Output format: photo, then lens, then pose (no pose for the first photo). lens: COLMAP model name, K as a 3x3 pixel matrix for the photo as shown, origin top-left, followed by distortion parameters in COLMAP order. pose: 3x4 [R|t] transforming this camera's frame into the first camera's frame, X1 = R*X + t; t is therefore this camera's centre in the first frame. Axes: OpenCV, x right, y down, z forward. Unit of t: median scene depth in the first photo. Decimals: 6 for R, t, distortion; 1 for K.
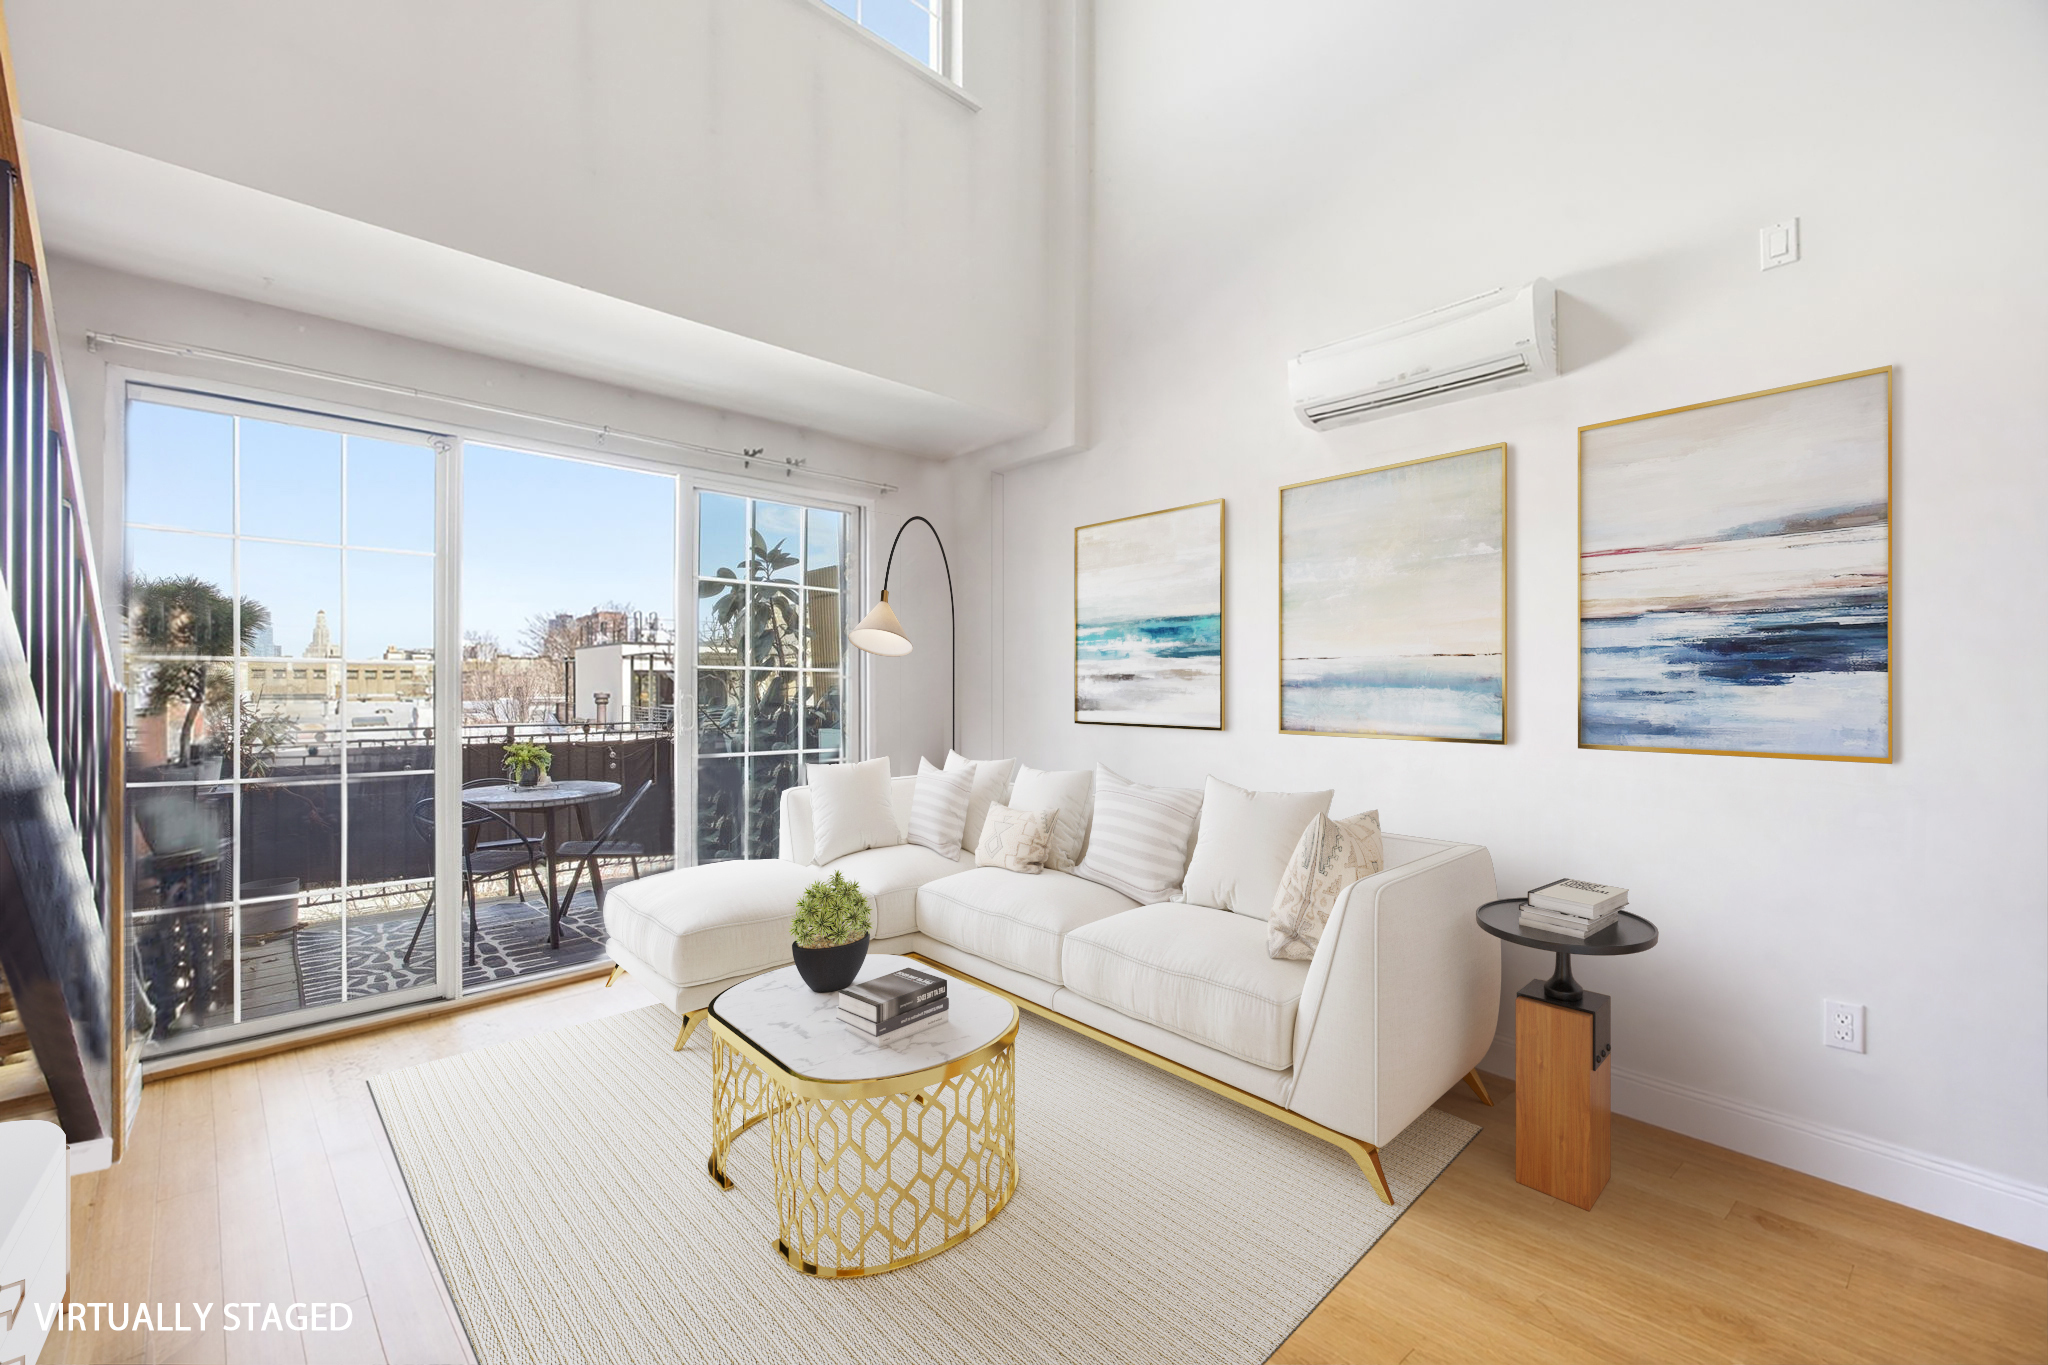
lens RADIAL K [[821.2, 0, 1006.4], [0, 821.2, 679.4], [0, 0, 1]] dist [-0.008933, 0.001055]
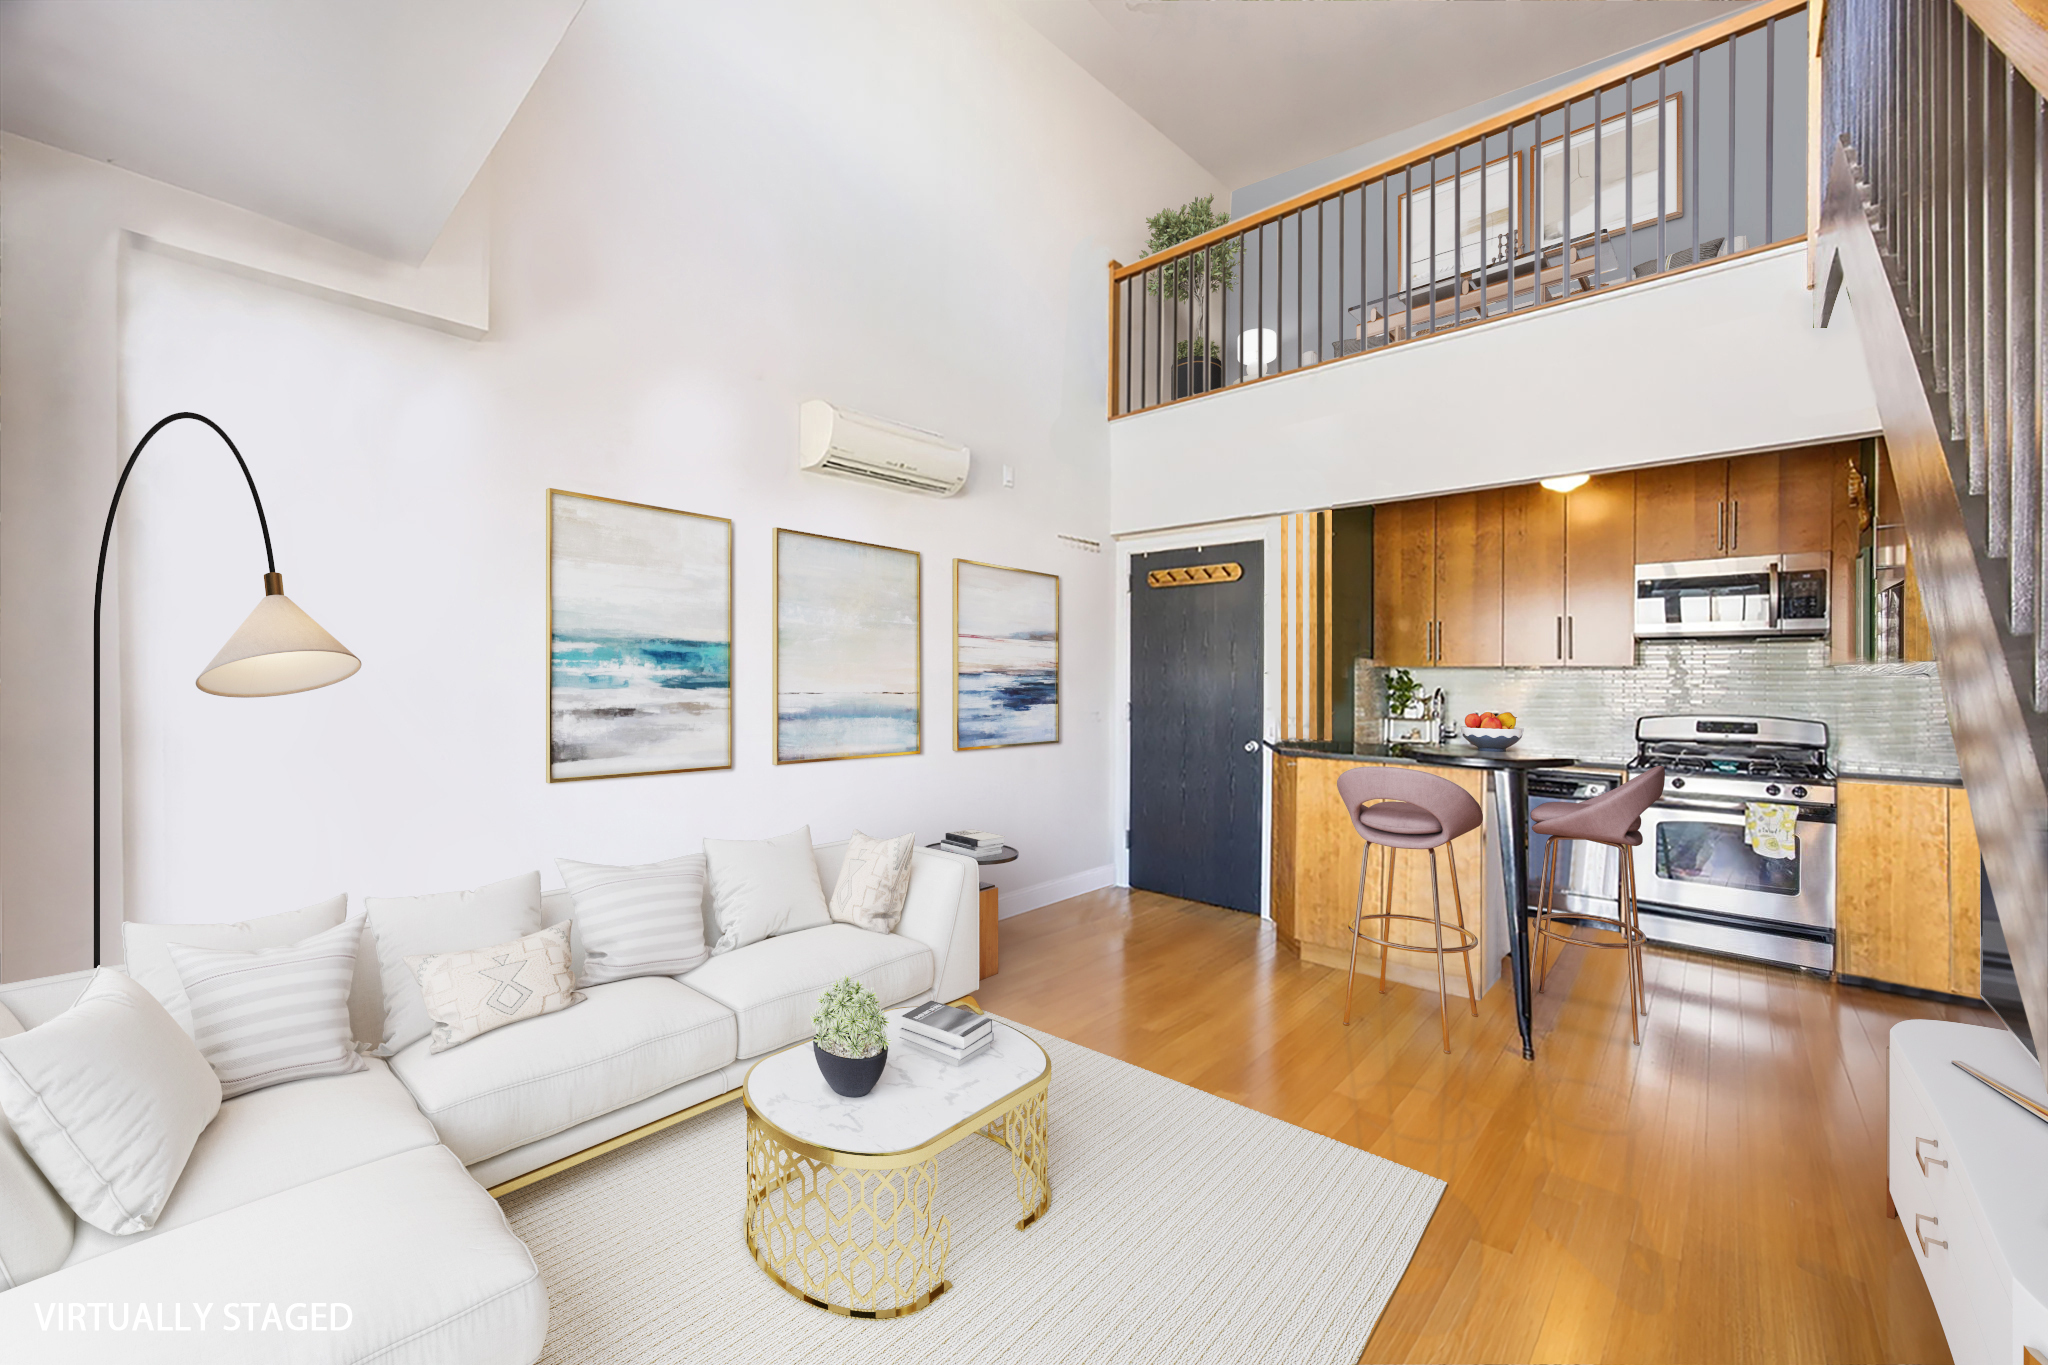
lens RADIAL K [[821.2, 0, 1015.2], [0, 821.2, 677.0], [0, 0, 1]] dist [-0.008933, 0.001055]
pose [[-0.143525, 0.041152, 0.988791, -0.747754], [0.018803, 0.999068, -0.038851, 0.001177], [-0.989468, 0.013016, -0.144165, 0.865426]]
